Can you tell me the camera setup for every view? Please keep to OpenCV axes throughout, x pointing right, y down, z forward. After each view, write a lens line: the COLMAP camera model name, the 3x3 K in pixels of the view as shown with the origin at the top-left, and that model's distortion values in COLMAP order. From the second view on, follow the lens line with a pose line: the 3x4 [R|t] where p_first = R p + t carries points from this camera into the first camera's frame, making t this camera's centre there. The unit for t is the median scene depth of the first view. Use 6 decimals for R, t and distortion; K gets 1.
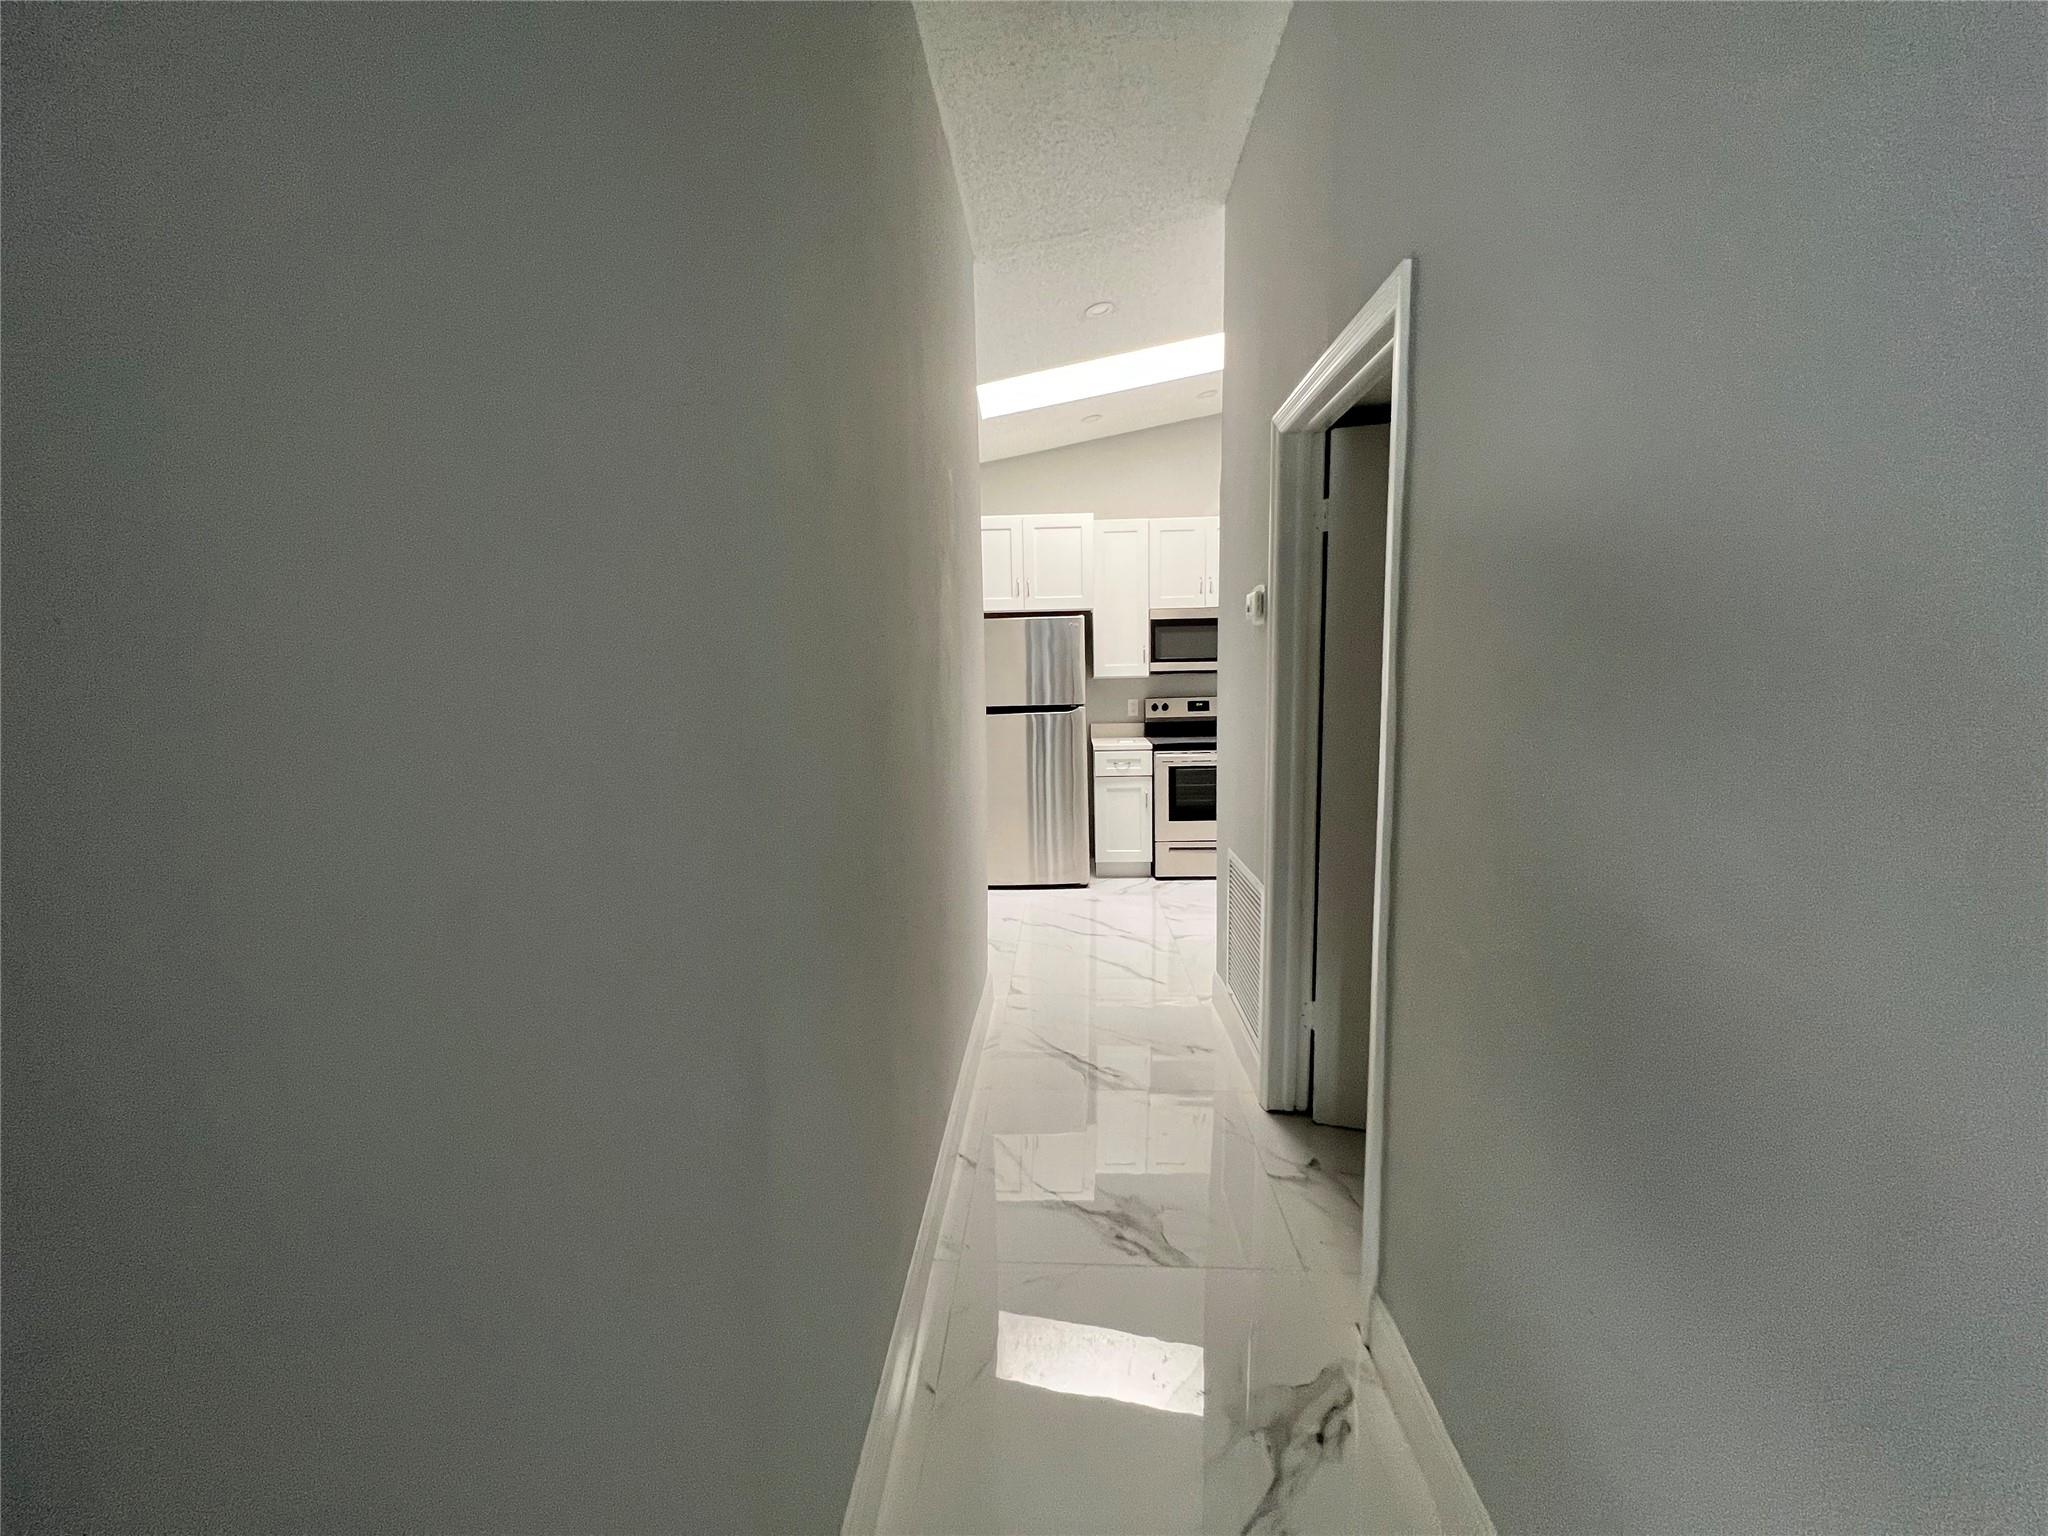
lens RADIAL K [[820.2, 0, 1029.4], [0, 820.2, 766.2], [0, 0, 1]] dist [-0.001231, 0.000227]
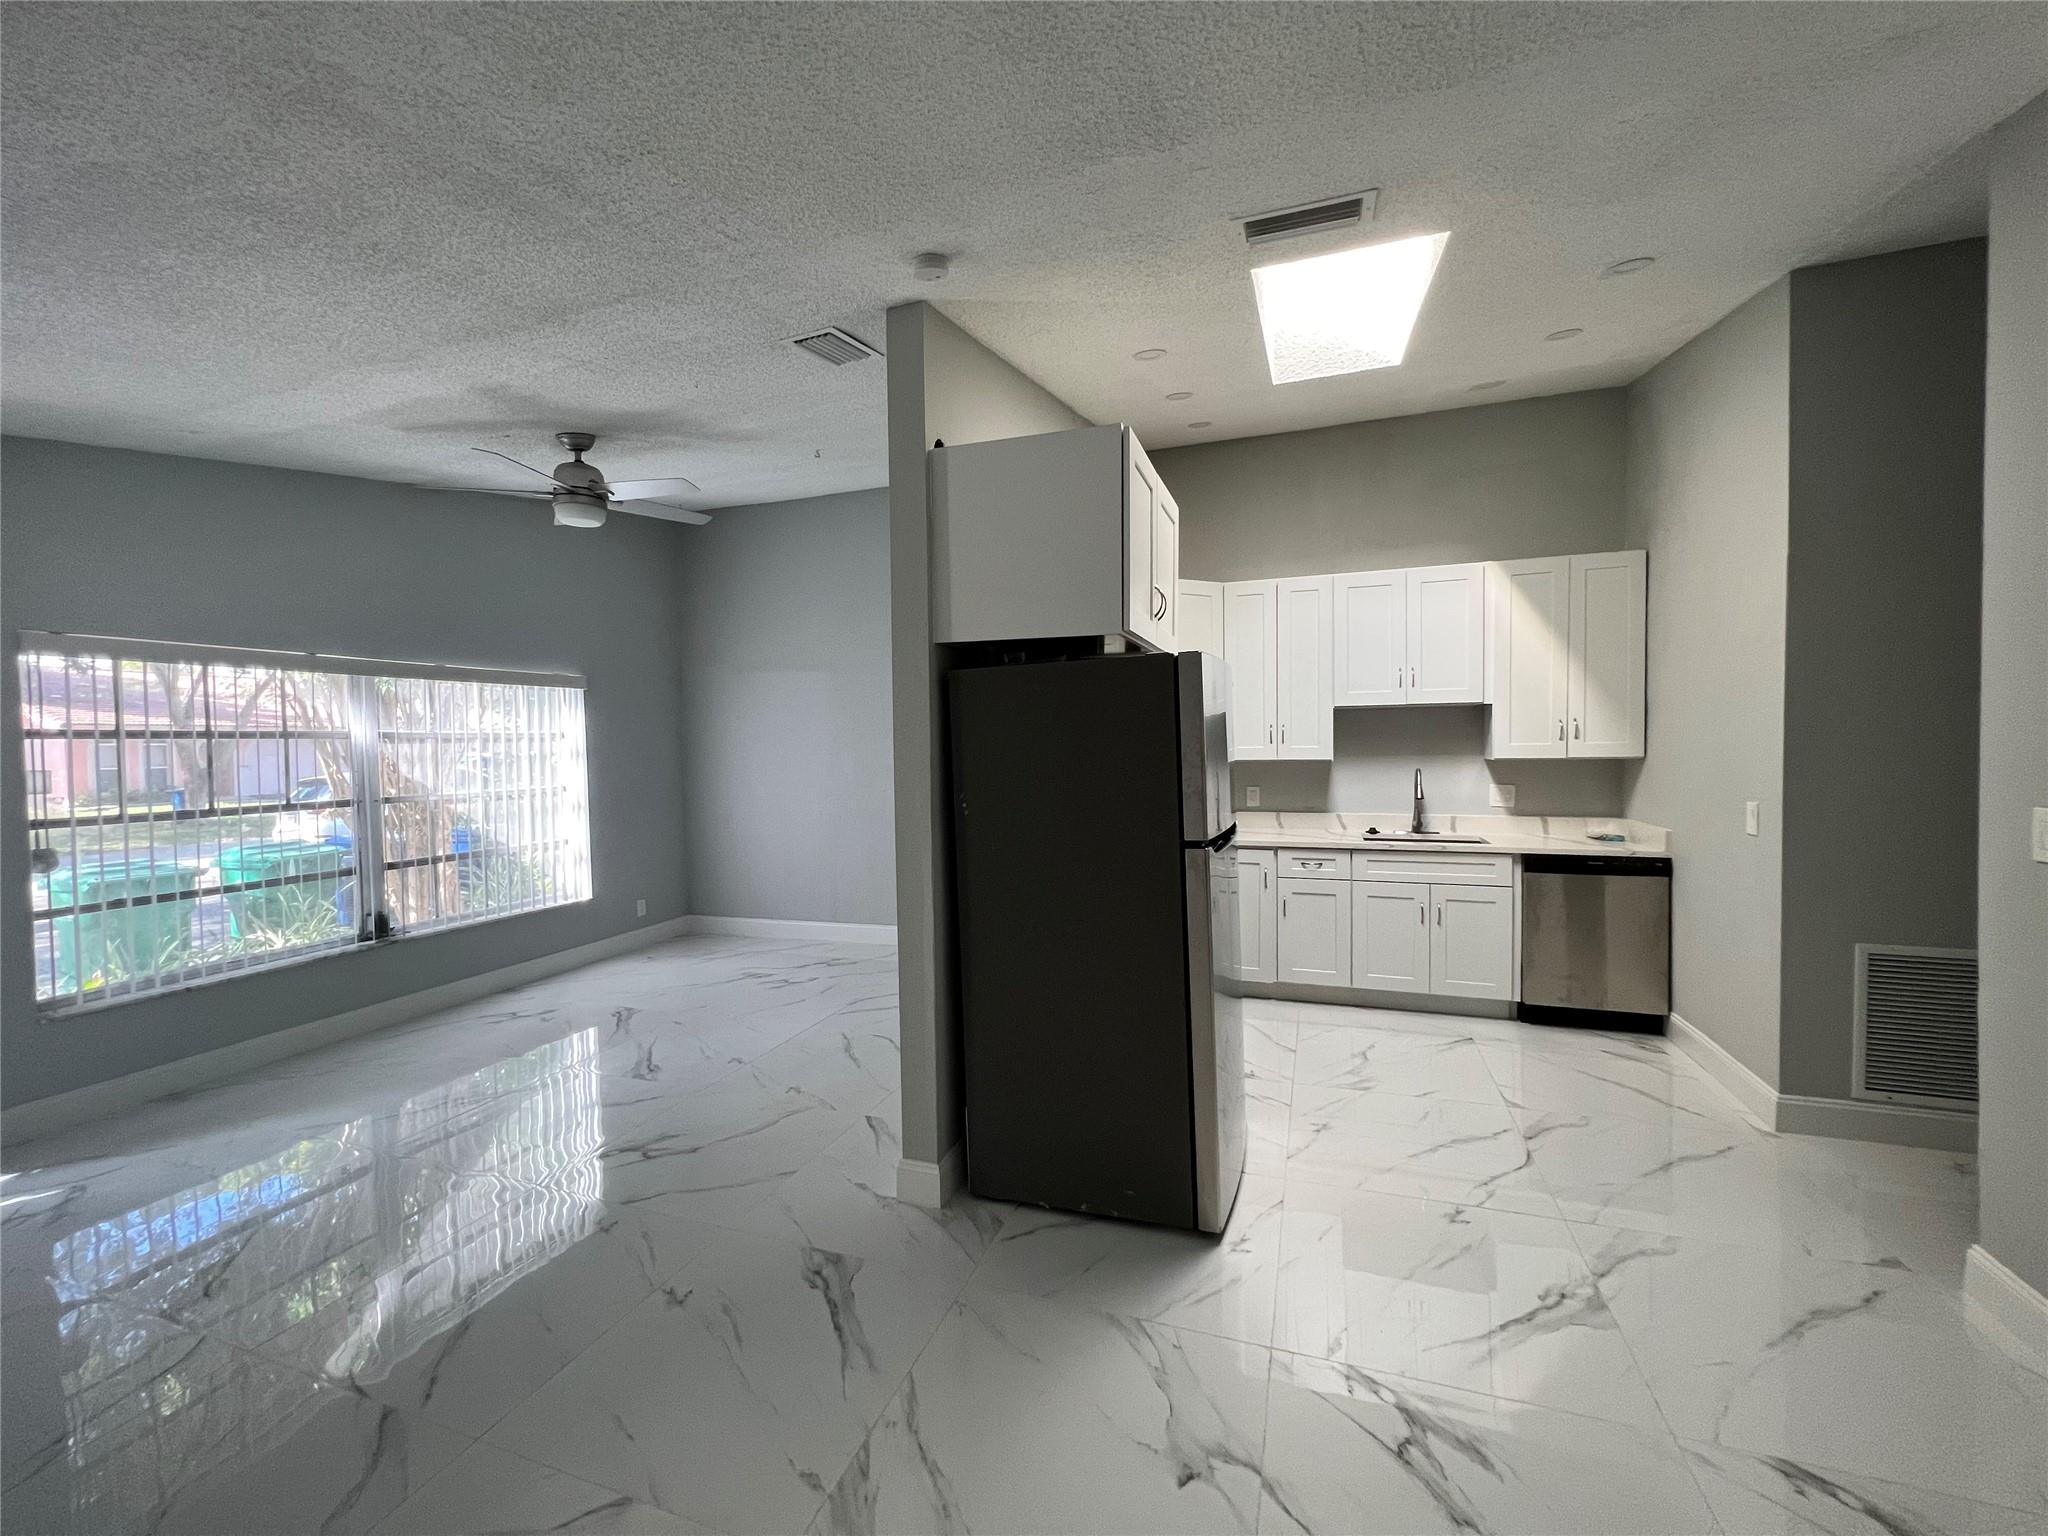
lens RADIAL K [[814.8, 0, 1034.6], [0, 814.8, 771.2], [0, 0, 1]] dist [-0.001000, 0.000106]
pose [[0.288476, -0.015149, 0.957367, -0.521986], [0.118706, 0.992727, -0.020060, -0.106770], [-0.950100, 0.119432, 0.288176, 0.913226]]
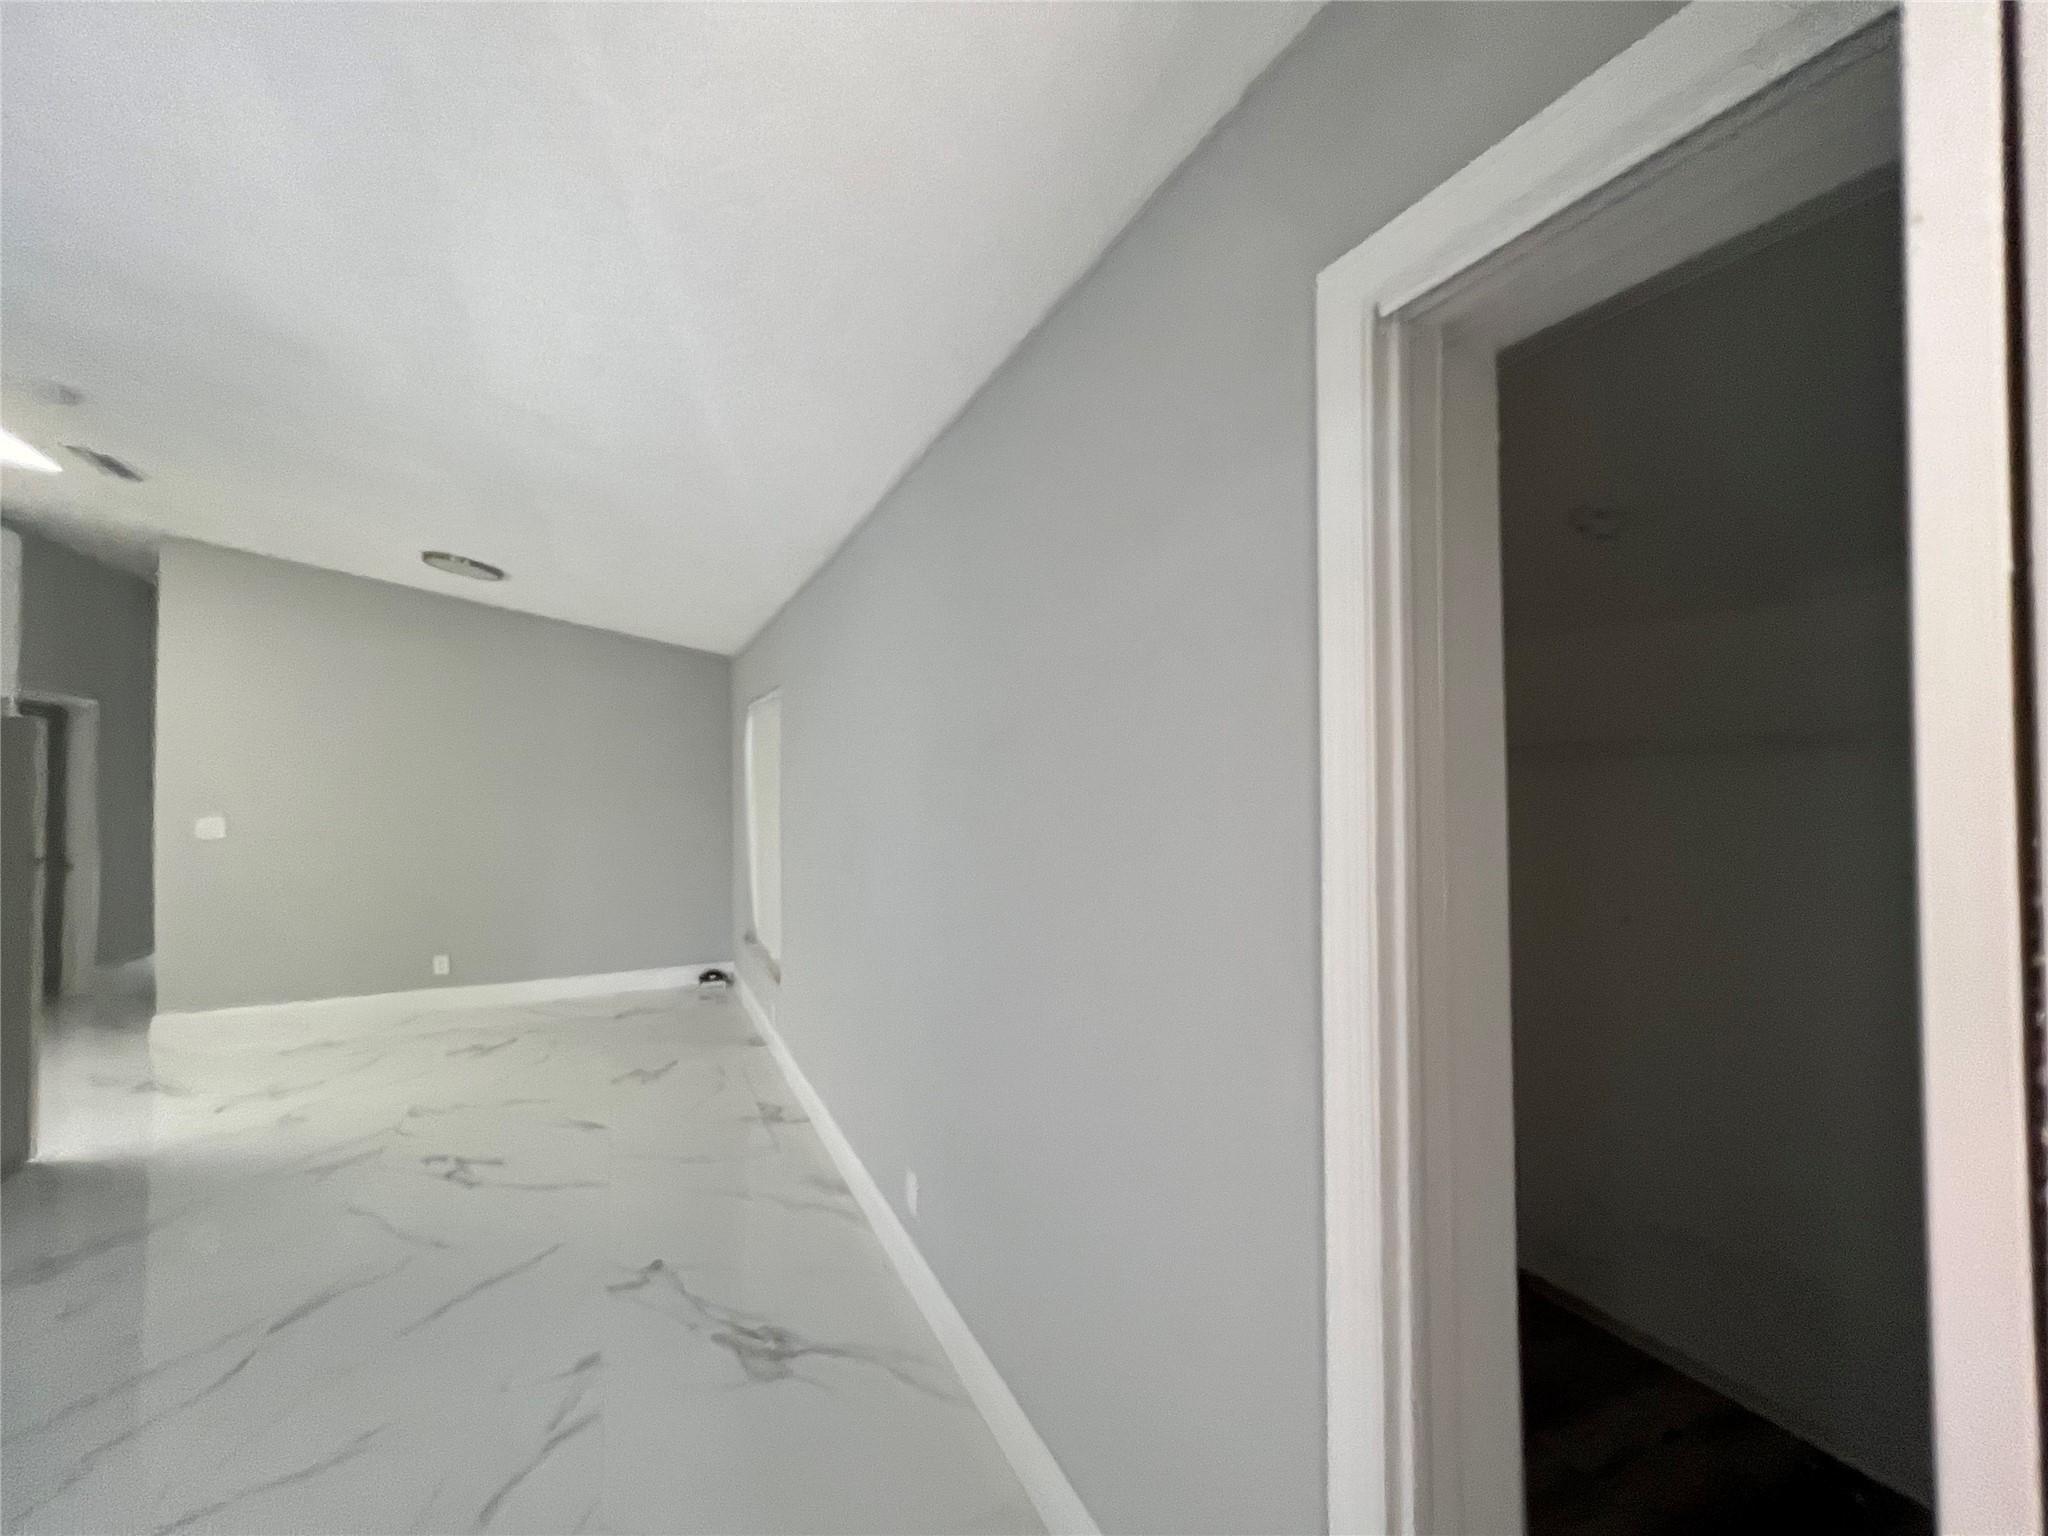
lens RADIAL K [[808.9, 0, 1024.5], [0, 808.9, 774.8], [0, 0, 1]] dist [-0.000250, 0.000046]
pose [[-0.872072, 0.014585, -0.489159, -0.415484], [-0.036736, 0.994785, 0.095152, -0.208090], [0.487996, 0.100949, -0.866989, 1.790933]]
